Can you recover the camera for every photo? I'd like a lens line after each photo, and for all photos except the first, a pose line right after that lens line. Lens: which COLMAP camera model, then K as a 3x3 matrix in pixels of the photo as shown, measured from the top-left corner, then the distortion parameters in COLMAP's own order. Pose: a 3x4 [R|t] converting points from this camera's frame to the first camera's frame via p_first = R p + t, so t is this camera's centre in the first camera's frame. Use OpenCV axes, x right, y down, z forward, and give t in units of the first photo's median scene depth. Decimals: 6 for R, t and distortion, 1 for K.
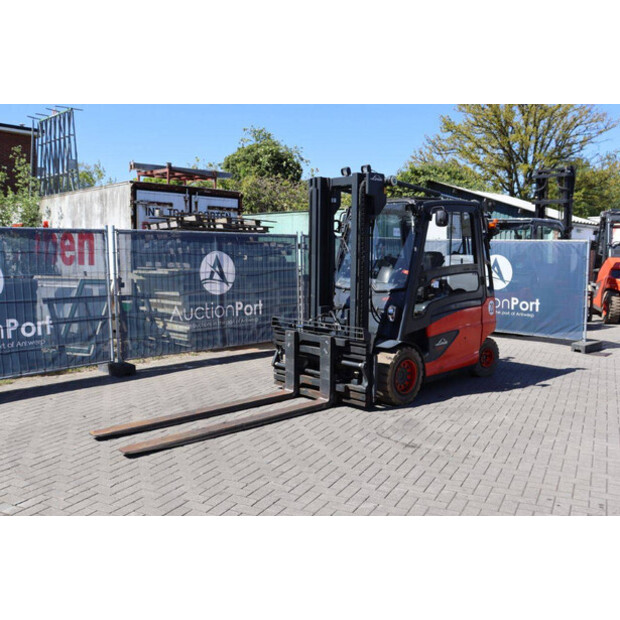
lens RADIAL K [[586.0, 0, 304.4], [0, 586.0, 307.9], [0, 0, 1]] dist [-0.071893, 0.000000]
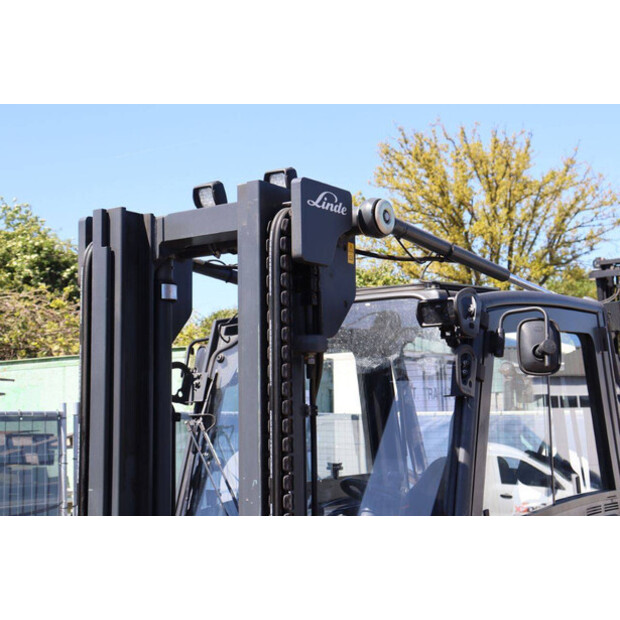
lens RADIAL K [[1063.9, 0, 309.1], [0, 1063.9, 307.9], [0, 0, 1]] dist [0.245346, 0.000000]
pose [[0.982588, -0.001433, 0.185795, 0.016949], [0.041032, 0.976955, -0.209465, -0.054059], [-0.181213, 0.213441, 0.960002, 0.415112]]
